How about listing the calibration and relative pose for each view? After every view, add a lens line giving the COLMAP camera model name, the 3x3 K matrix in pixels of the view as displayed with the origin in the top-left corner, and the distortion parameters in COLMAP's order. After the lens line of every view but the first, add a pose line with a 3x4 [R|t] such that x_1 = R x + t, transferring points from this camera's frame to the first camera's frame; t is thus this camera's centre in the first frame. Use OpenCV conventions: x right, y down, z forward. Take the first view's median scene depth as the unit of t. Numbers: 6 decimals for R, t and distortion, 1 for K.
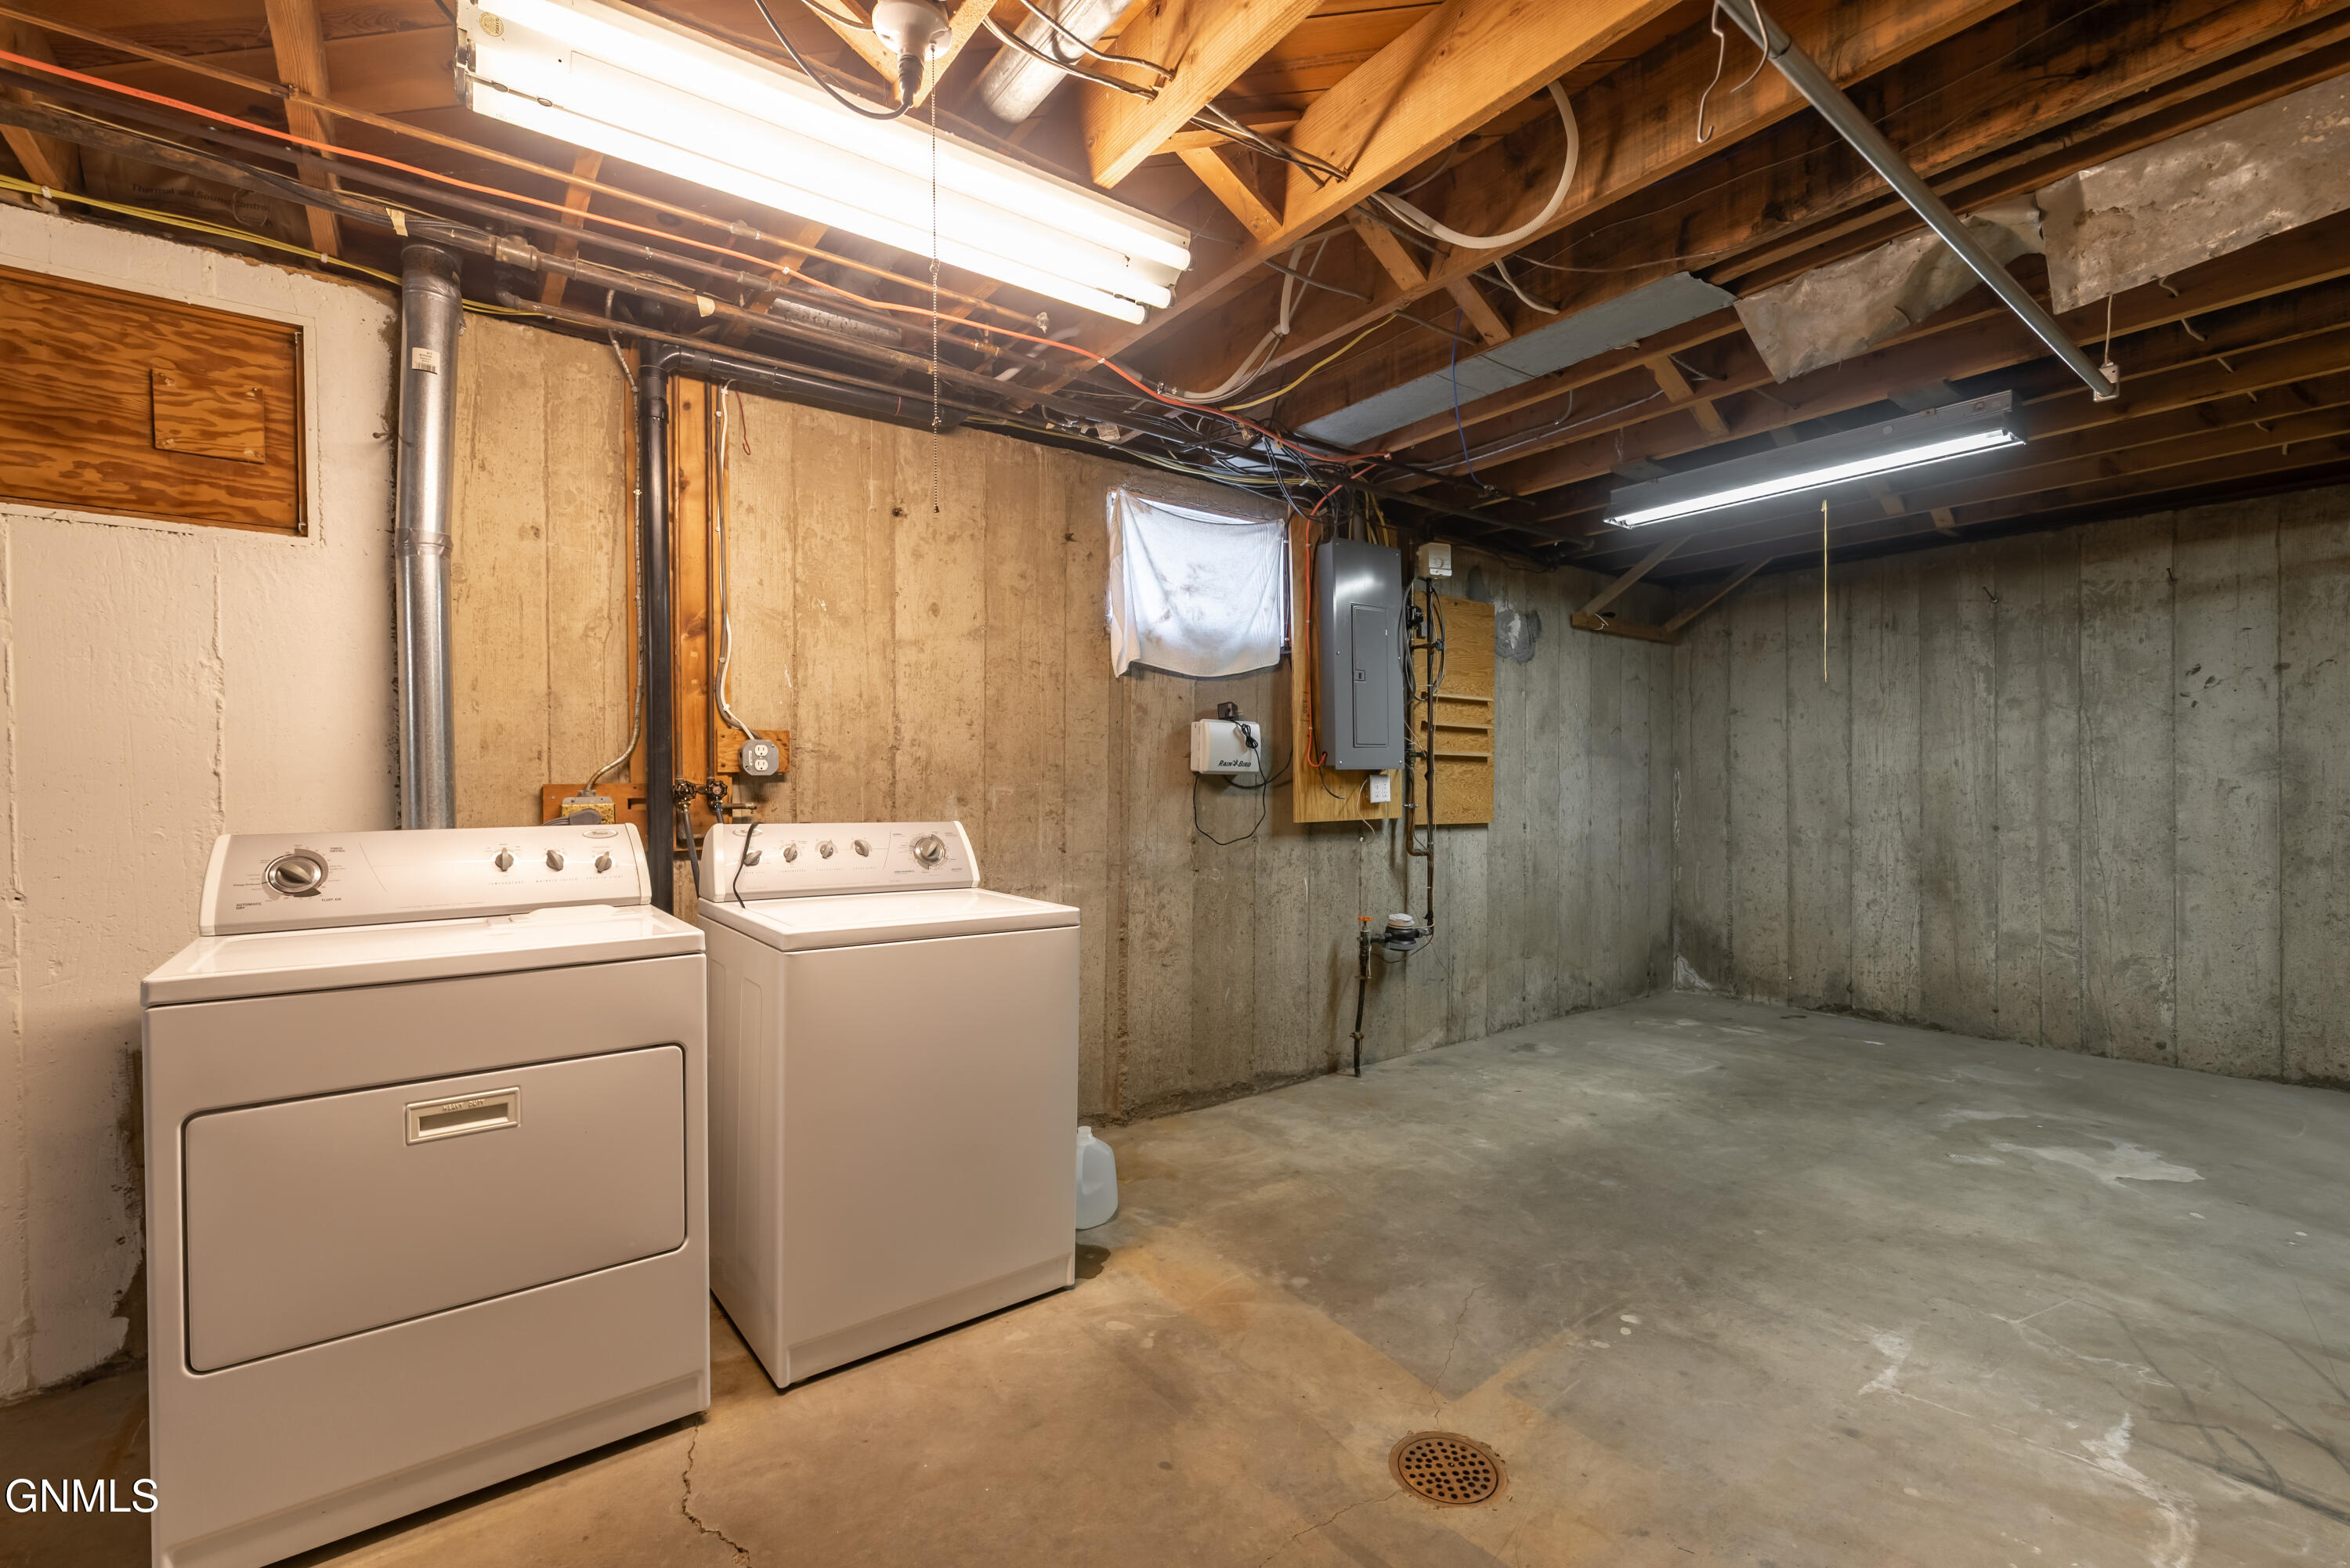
lens RADIAL K [[1007.6, 0, 1178.5], [0, 1007.6, 800.8], [0, 0, 1]] dist [-0.000409, -0.000395]
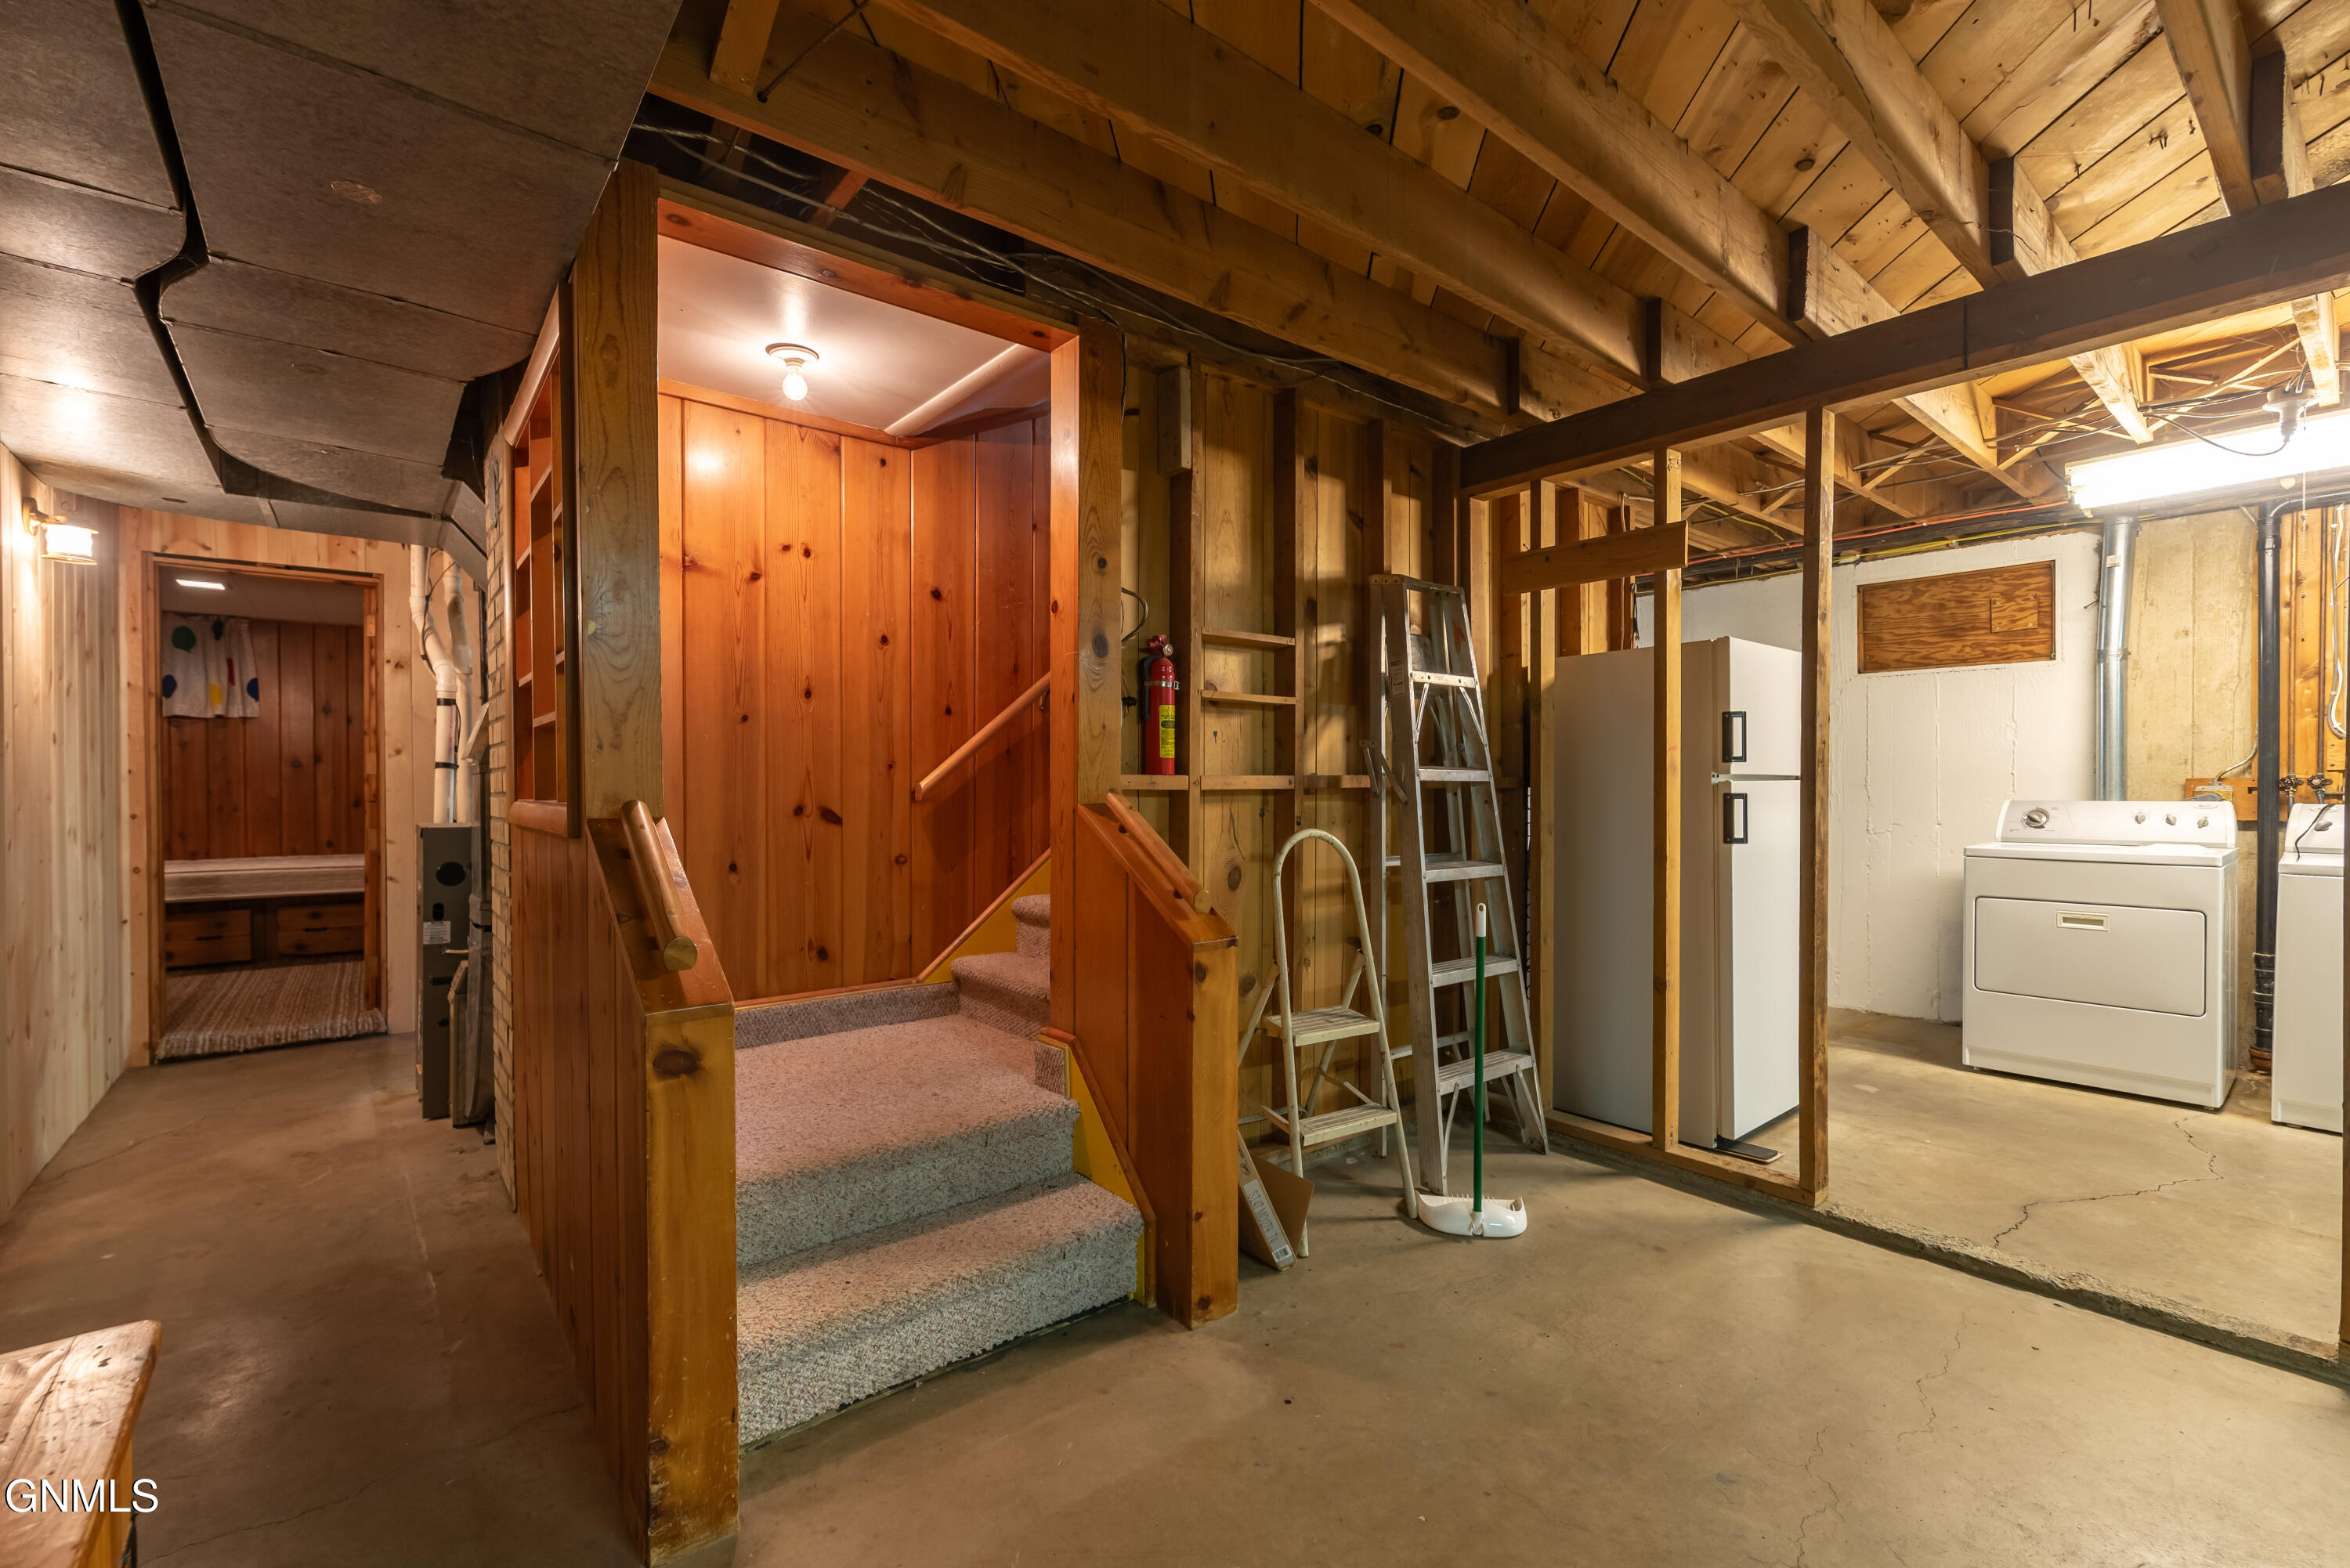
lens RADIAL K [[1007.5, 0, 1180.1], [0, 1007.5, 795.6], [0, 0, 1]] dist [-0.000878, 0.000091]
pose [[0.035141, 0.012718, -0.999301, 0.896257], [-0.014961, 0.999814, 0.012199, 0.015333], [0.999270, 0.014522, 0.035325, -0.680974]]
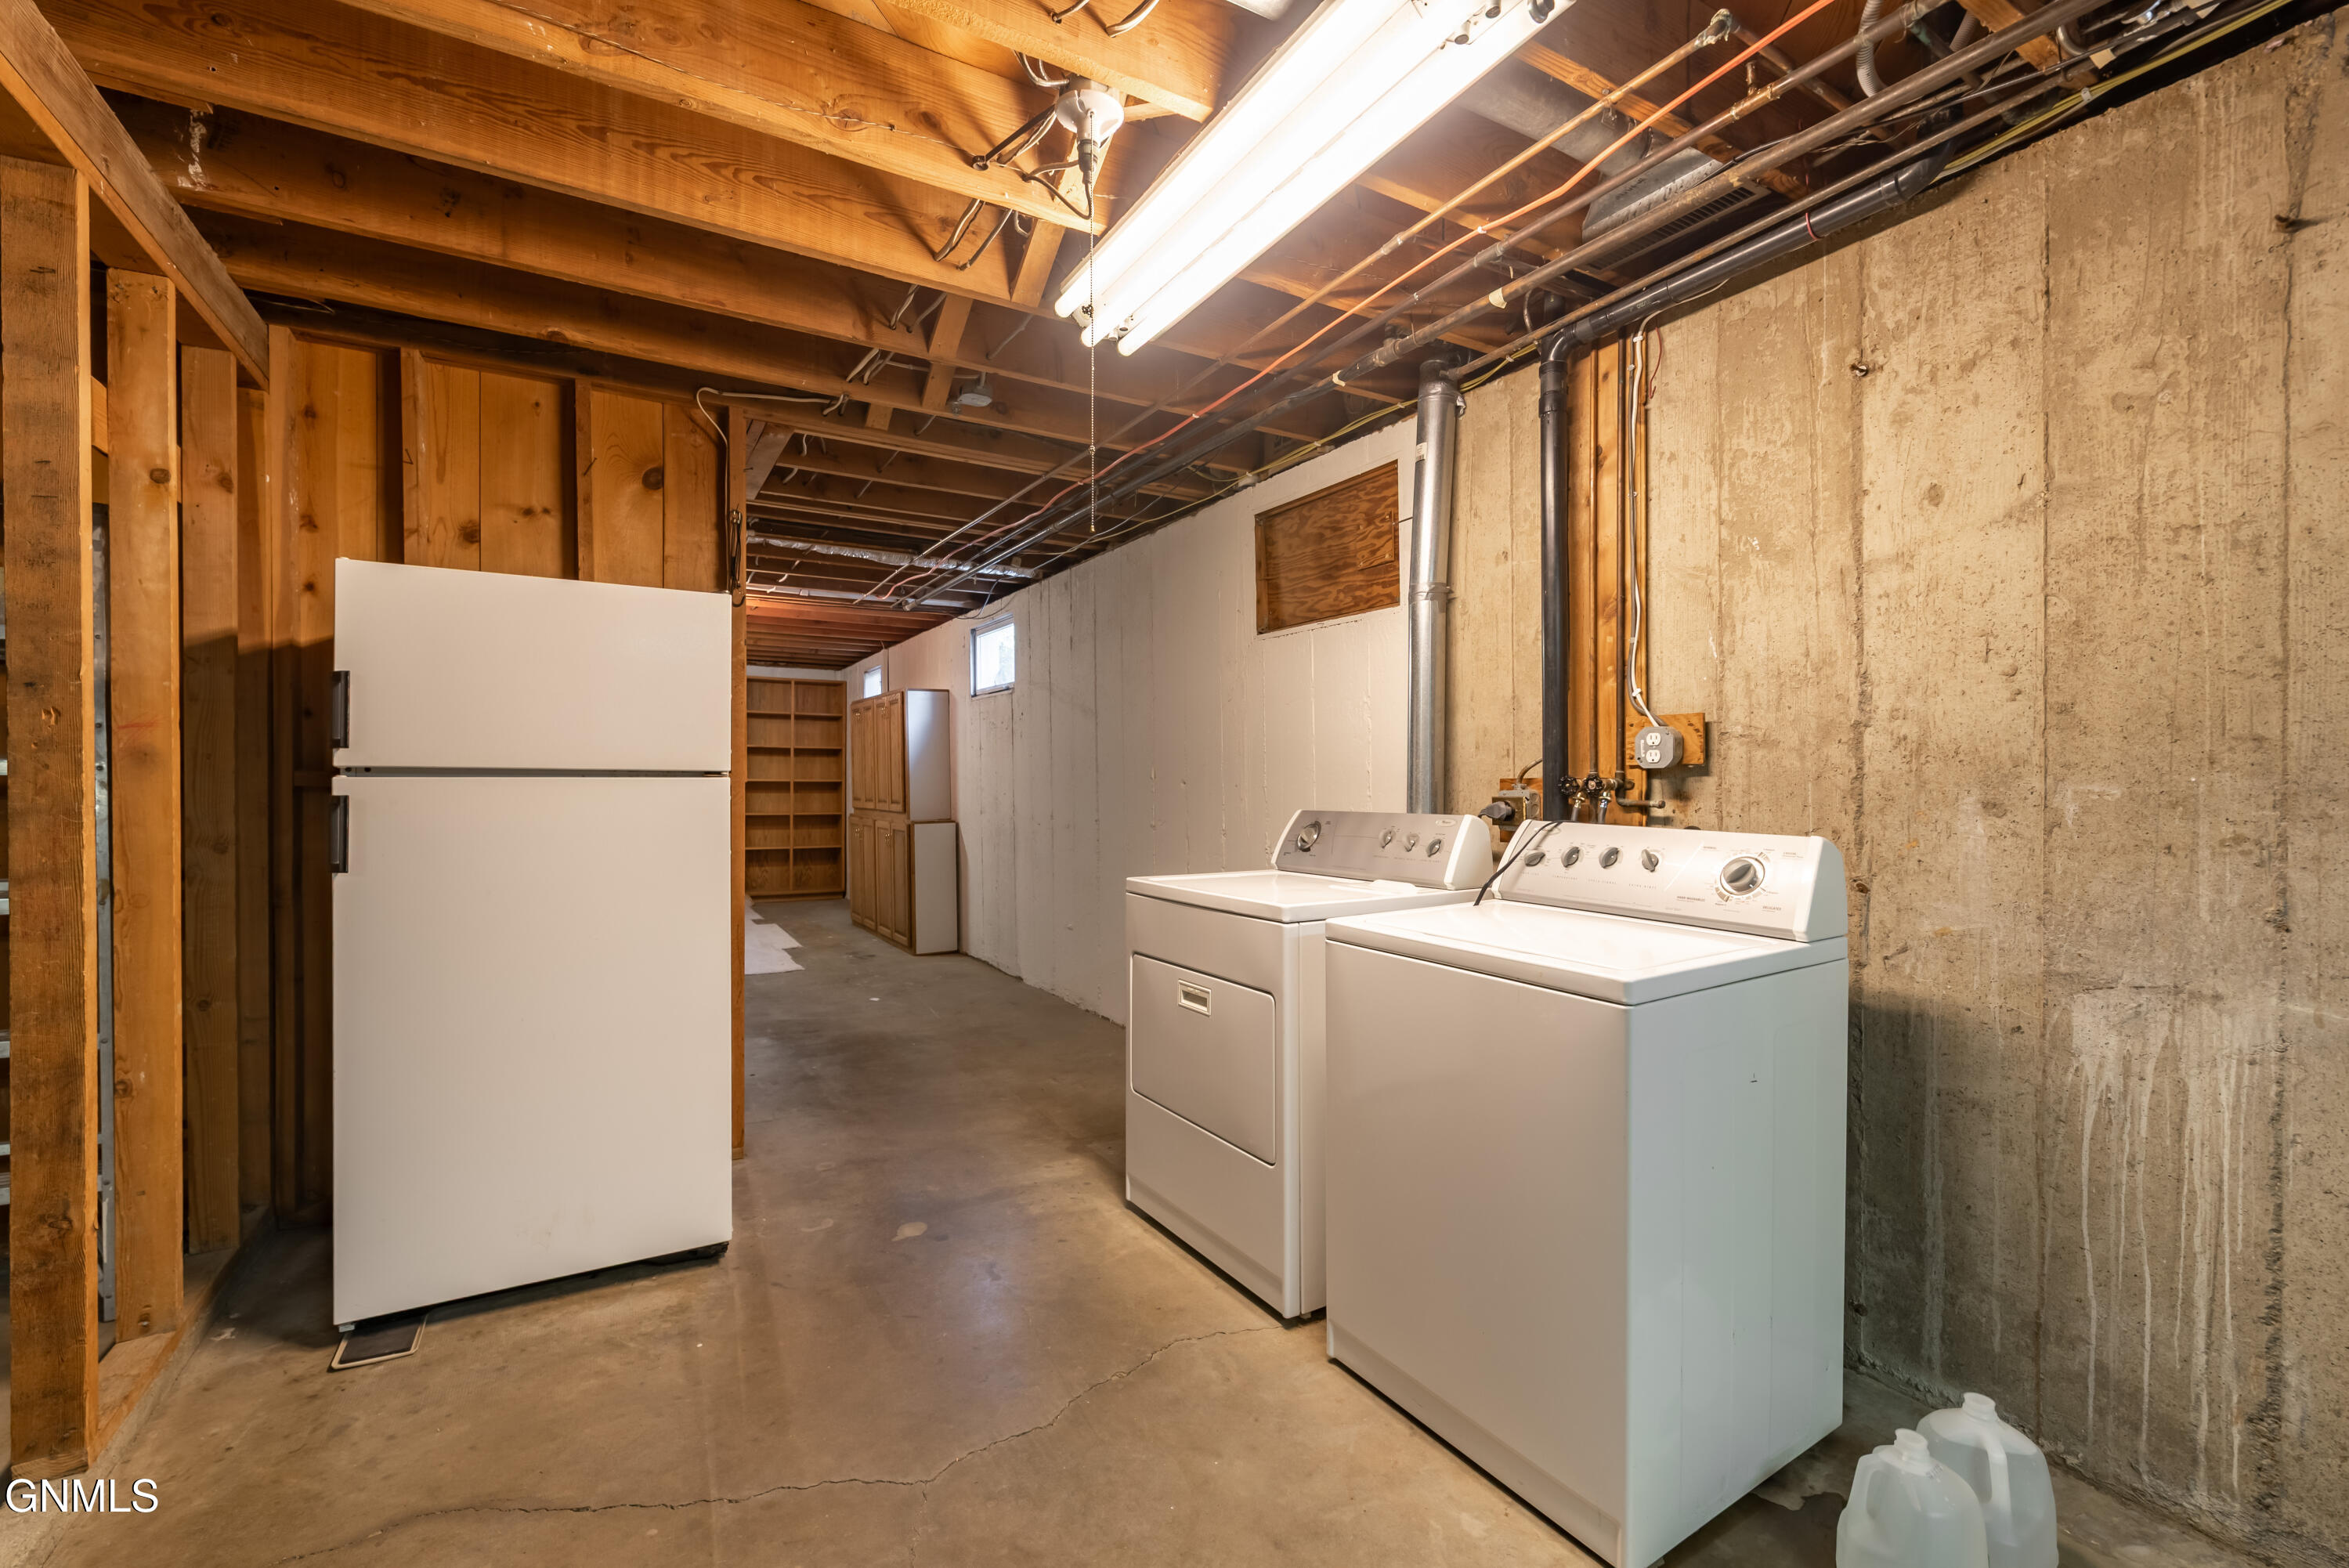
lens RADIAL K [[1007.1, 0, 1179.6], [0, 1007.1, 795.6], [0, 0, 1]] dist [-0.000878, 0.000091]
pose [[-0.109159, 0.013639, -0.993931, 0.456798], [-0.020562, 0.999661, 0.015976, -0.007234], [0.993812, 0.022181, -0.108841, 0.661953]]
